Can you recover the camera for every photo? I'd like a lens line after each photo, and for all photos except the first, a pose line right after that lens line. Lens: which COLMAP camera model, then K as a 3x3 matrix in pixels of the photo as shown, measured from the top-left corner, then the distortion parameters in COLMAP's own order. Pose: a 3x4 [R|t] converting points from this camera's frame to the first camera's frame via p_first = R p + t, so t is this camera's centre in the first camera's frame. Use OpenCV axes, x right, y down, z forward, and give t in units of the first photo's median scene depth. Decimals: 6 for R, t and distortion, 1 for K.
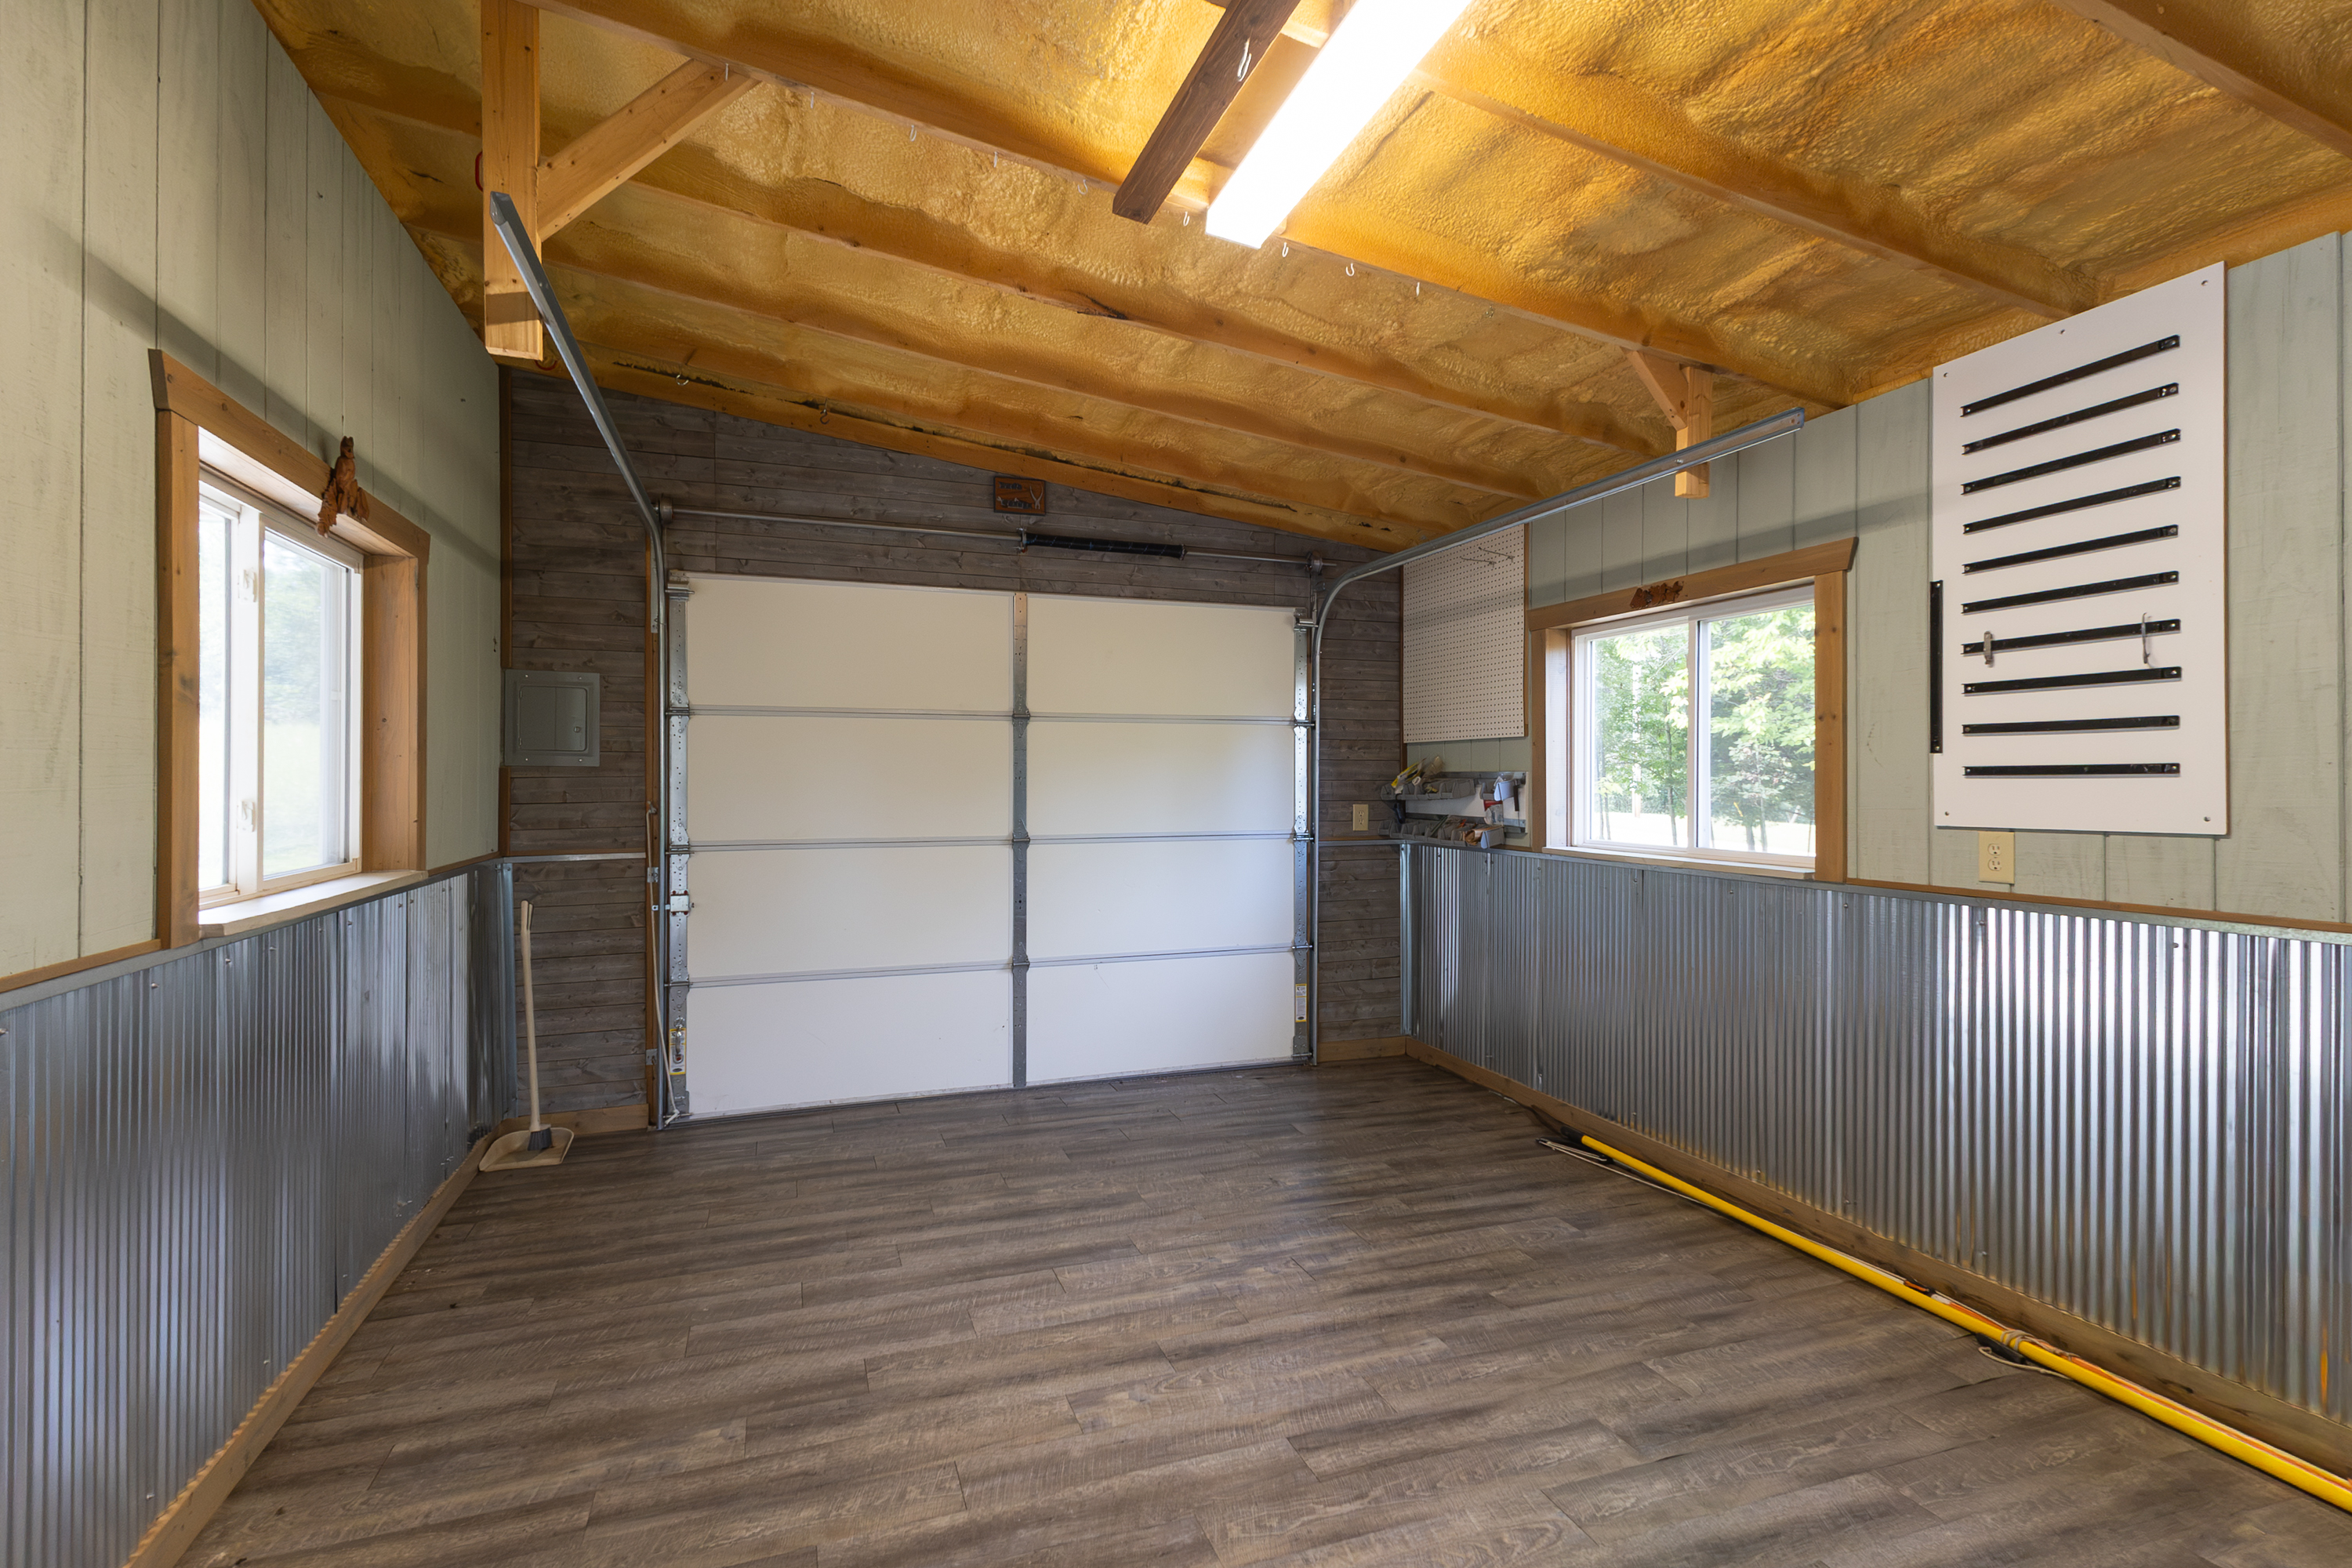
lens RADIAL K [[1073.4, 0, 1168.3], [0, 1073.4, 782.1], [0, 0, 1]] dist [0.019659, -0.000259]
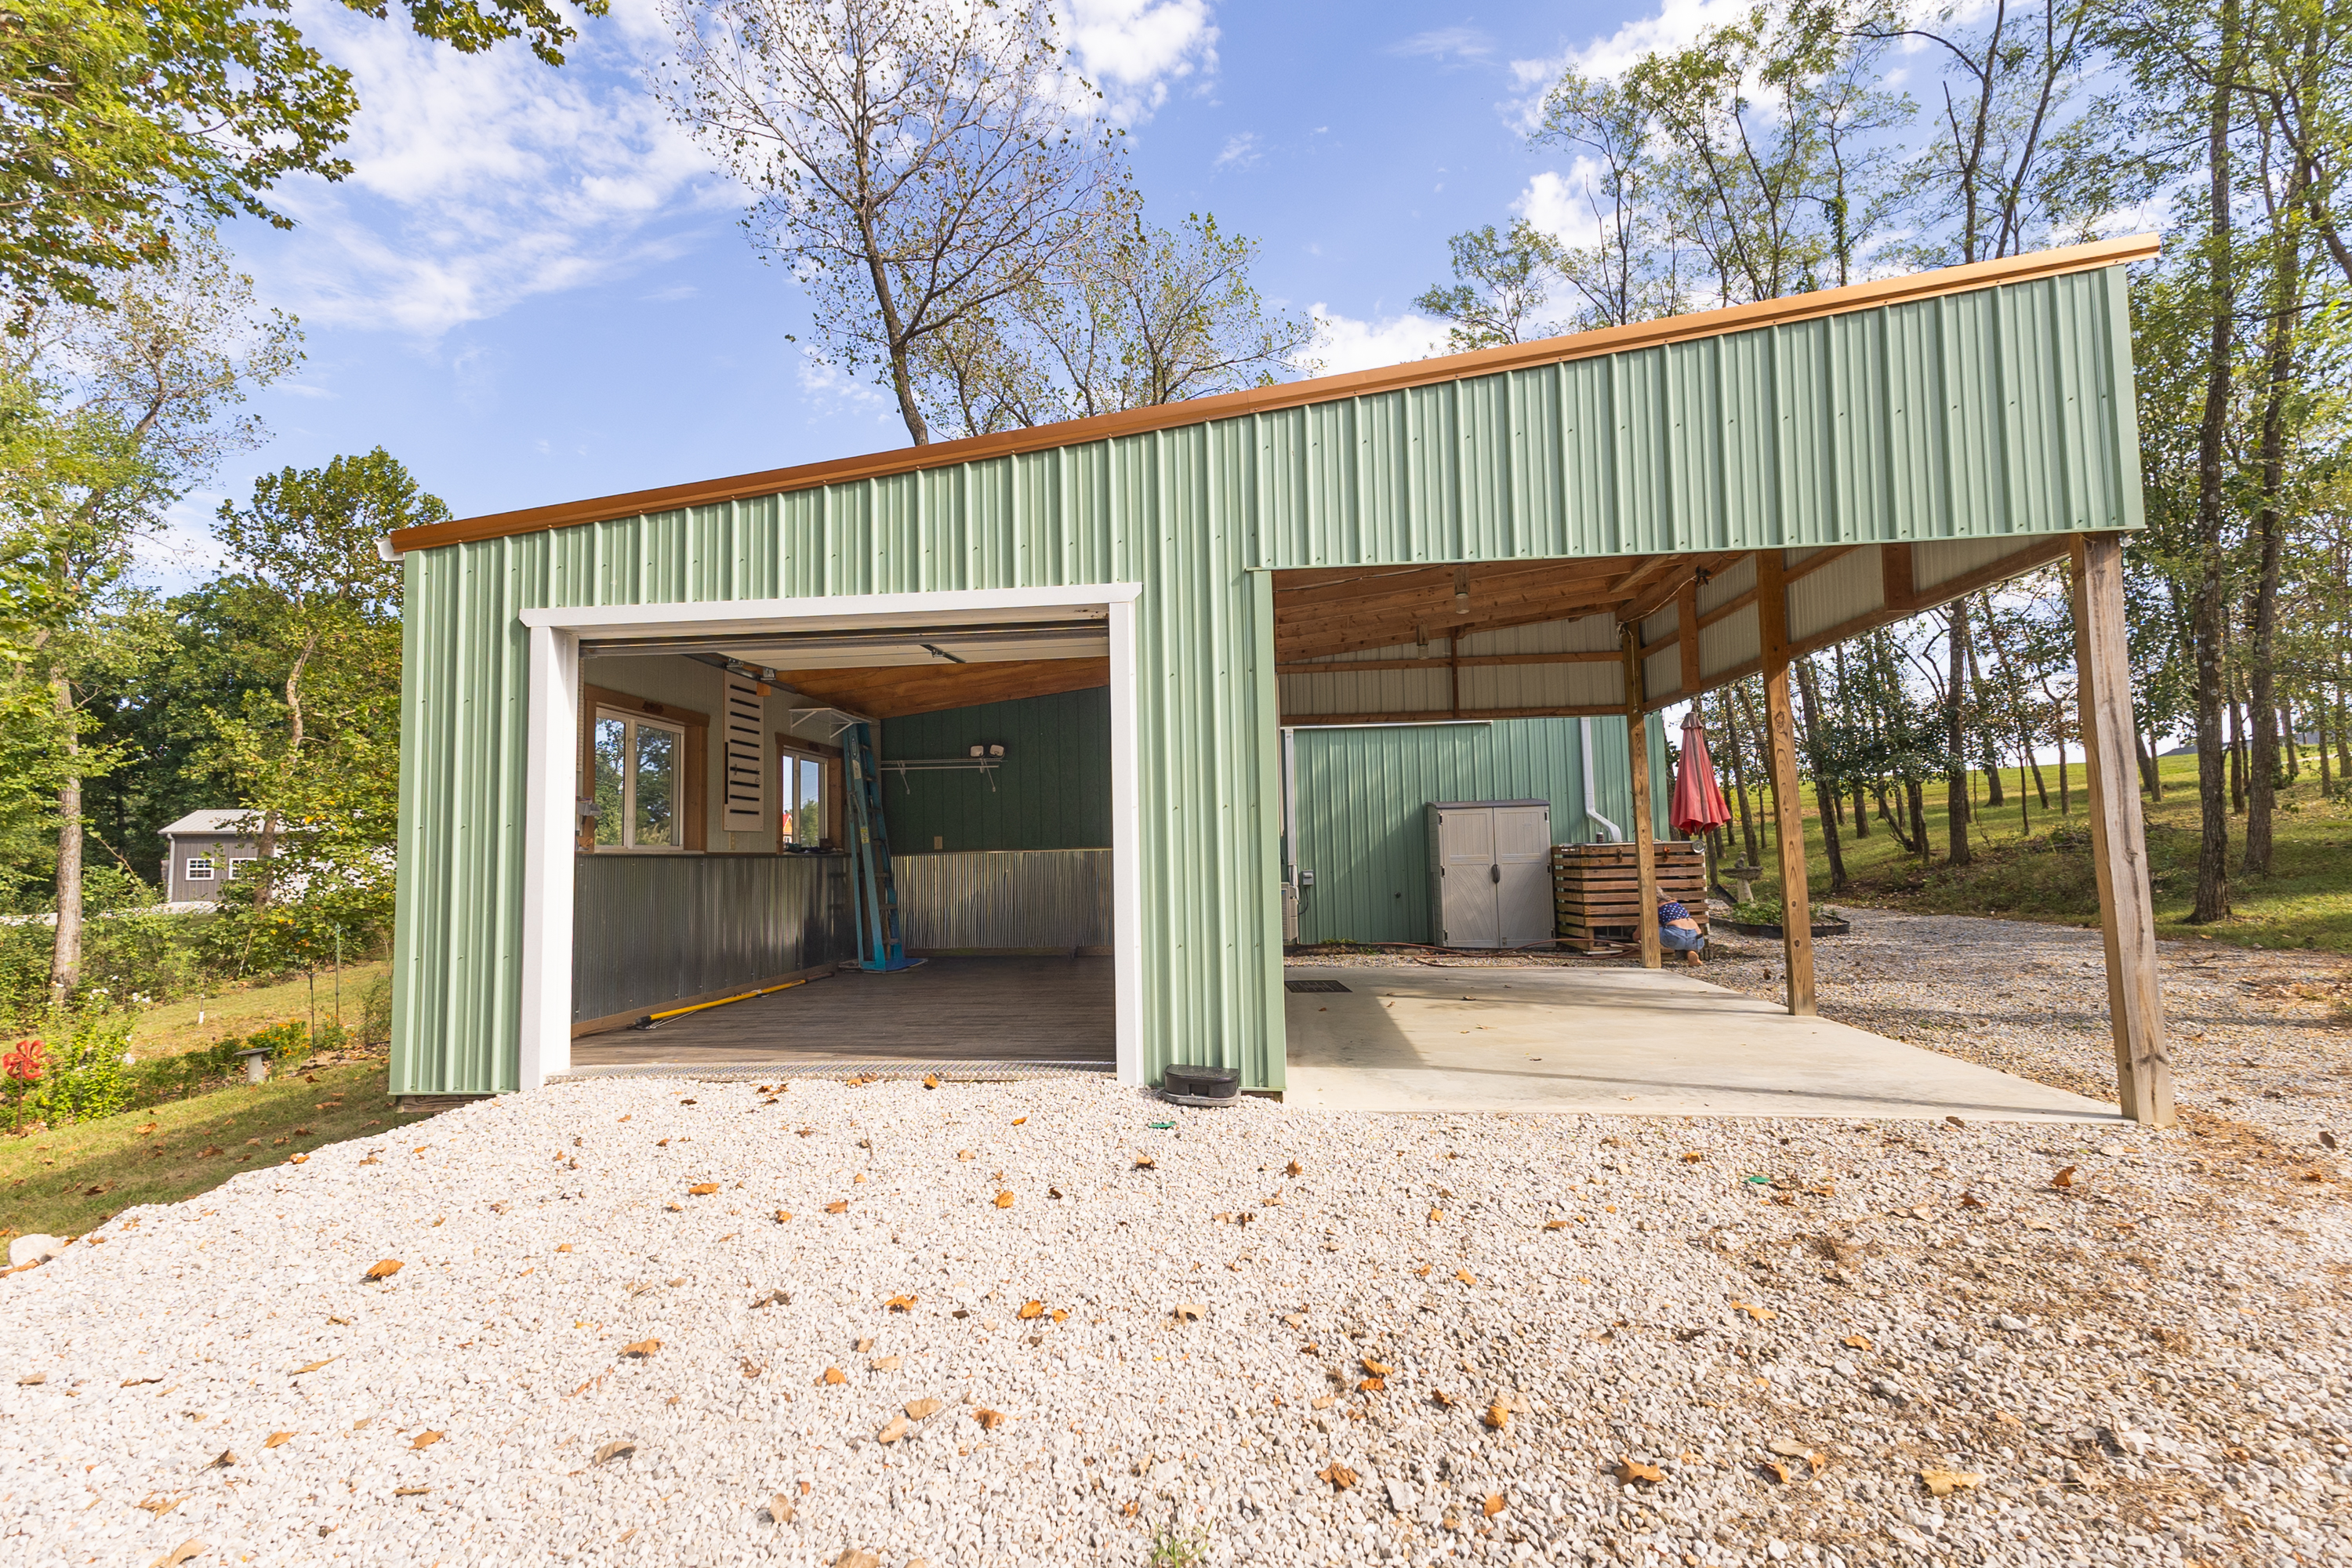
lens RADIAL K [[1091.3, 0, 1172.5], [0, 1091.3, 782.8], [0, 0, 1]] dist [0.012934, -0.000090]
pose [[-0.907825, 0.048632, 0.416520, -1.519621], [0.021533, 0.997348, -0.069516, 0.140906], [-0.418796, -0.054140, -0.906465, 3.119607]]
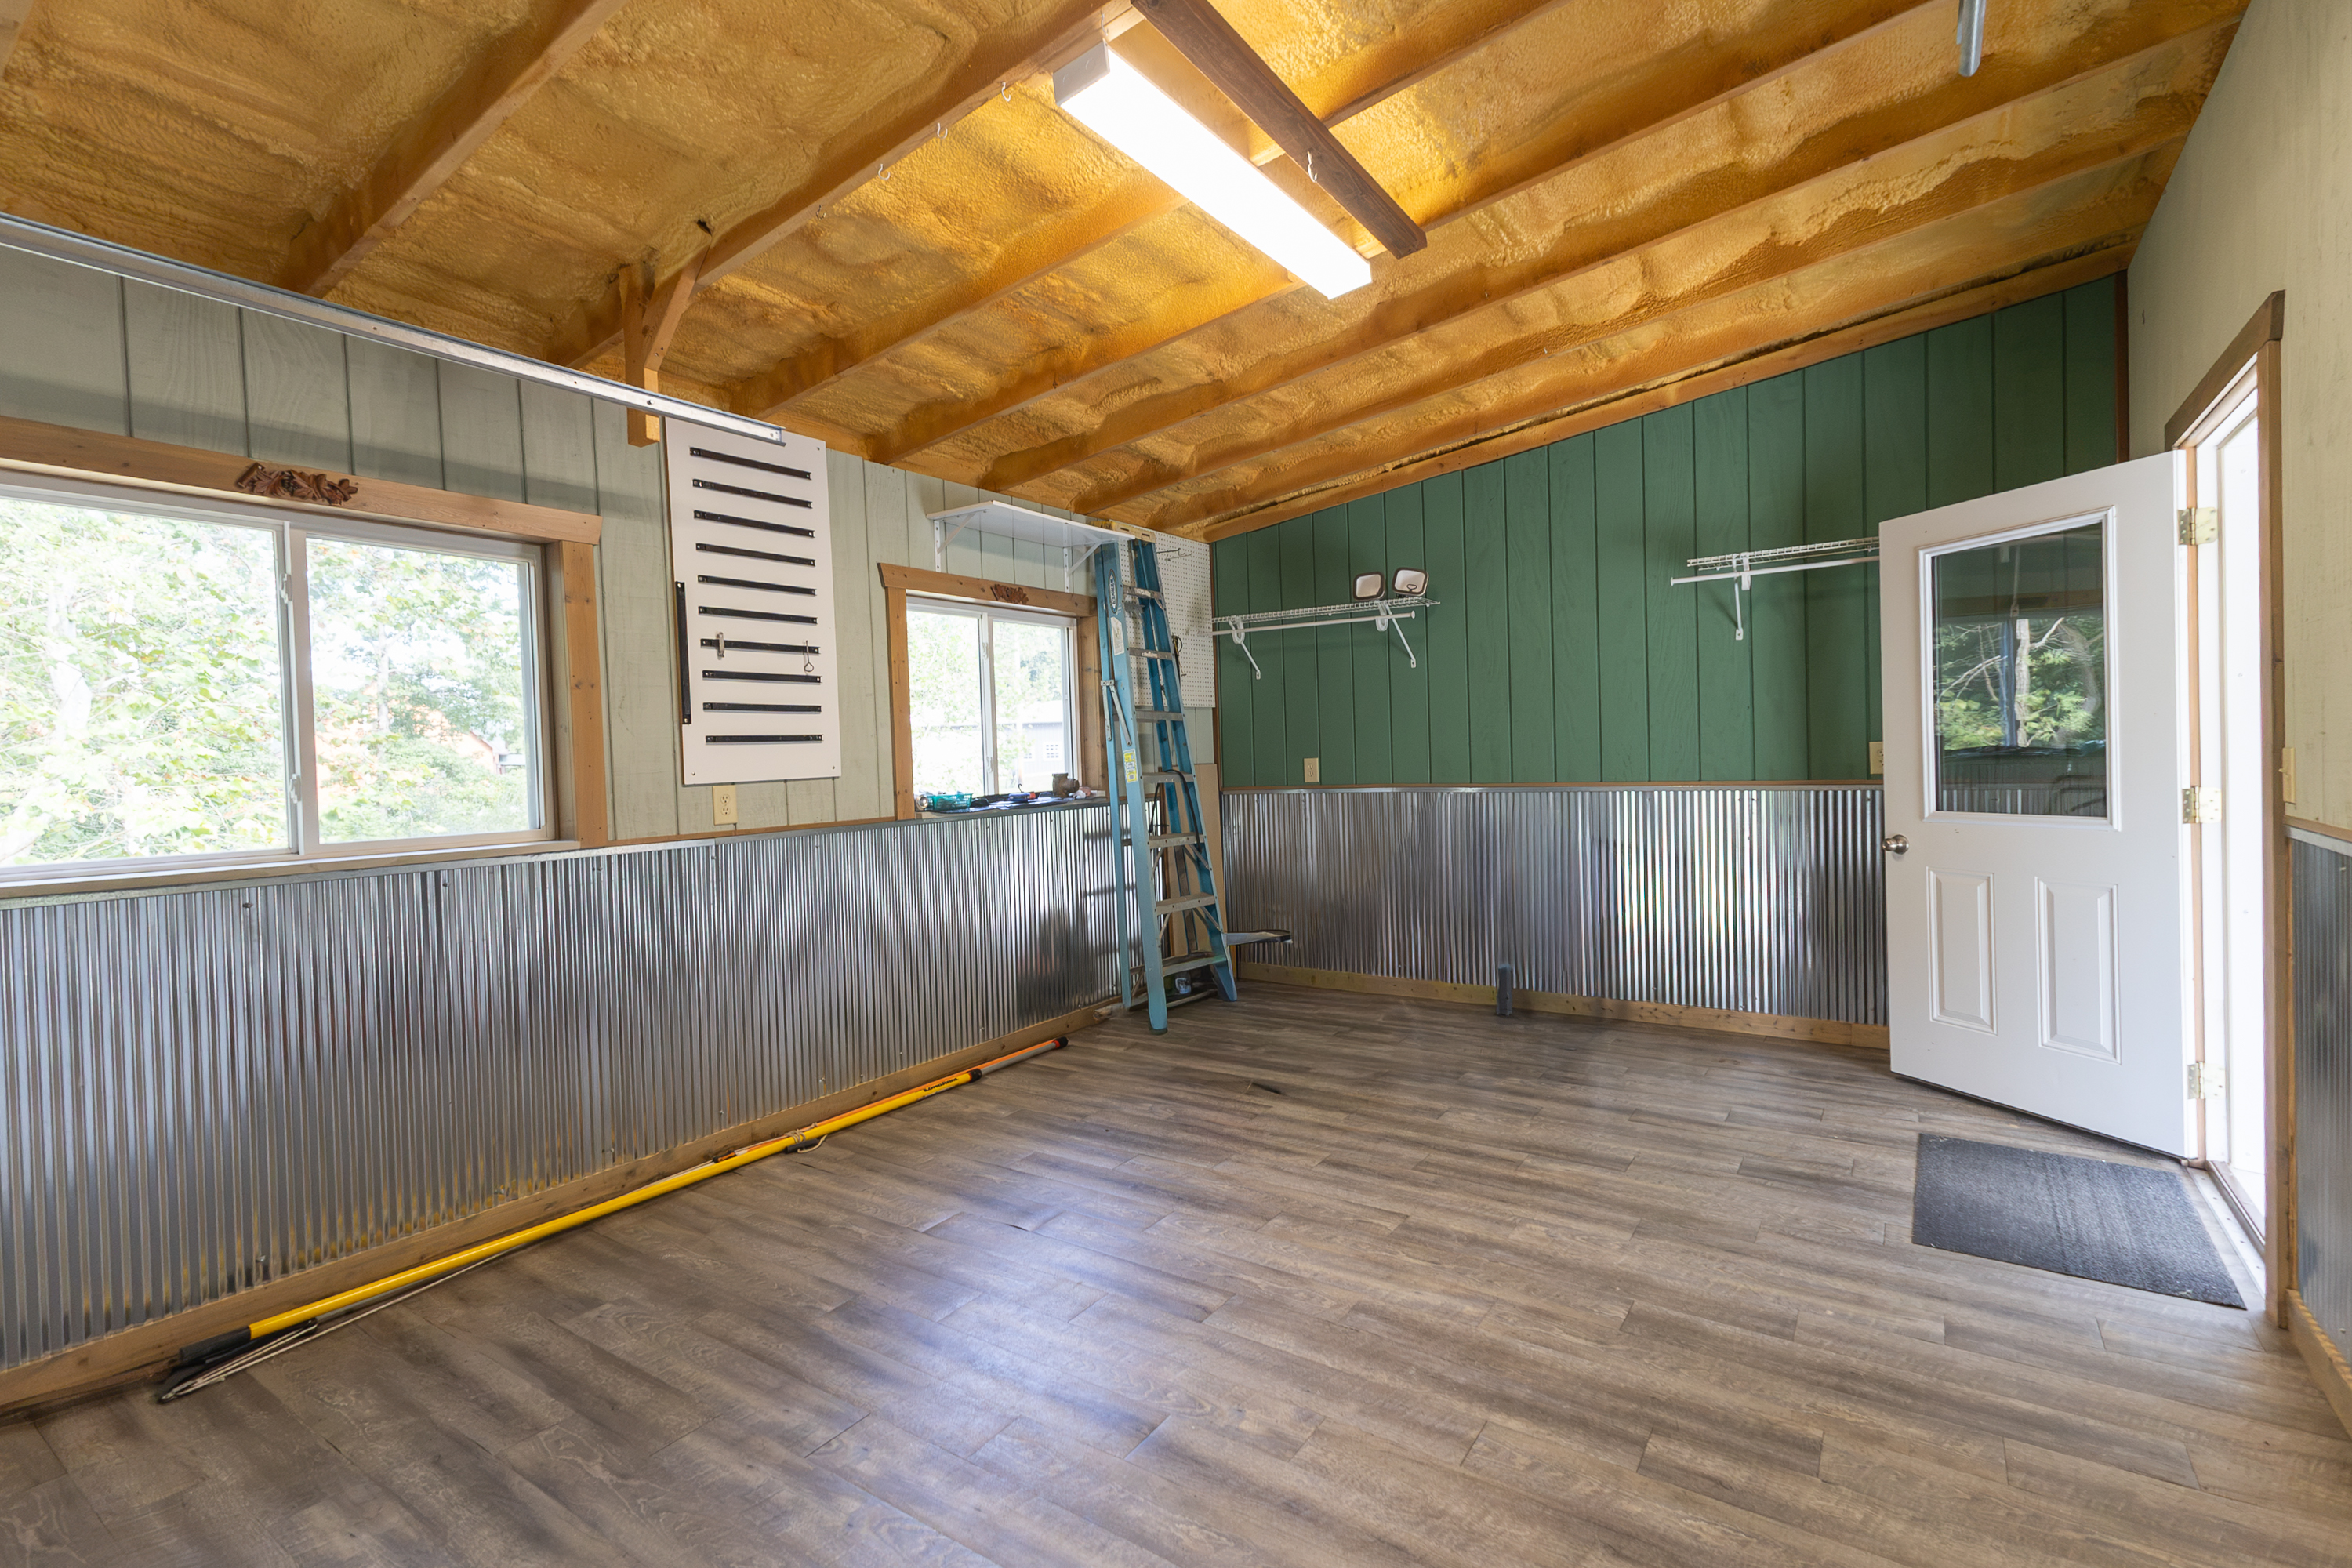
lens RADIAL K [[1073.4, 0, 1168.3], [0, 1073.4, 782.1], [0, 0, 1]] dist [0.019659, -0.000259]
pose [[-0.580634, -0.007117, 0.814134, -0.598420], [0.029617, 0.999115, 0.029857, 0.018080], [-0.813626, 0.041448, -0.579909, 1.289960]]
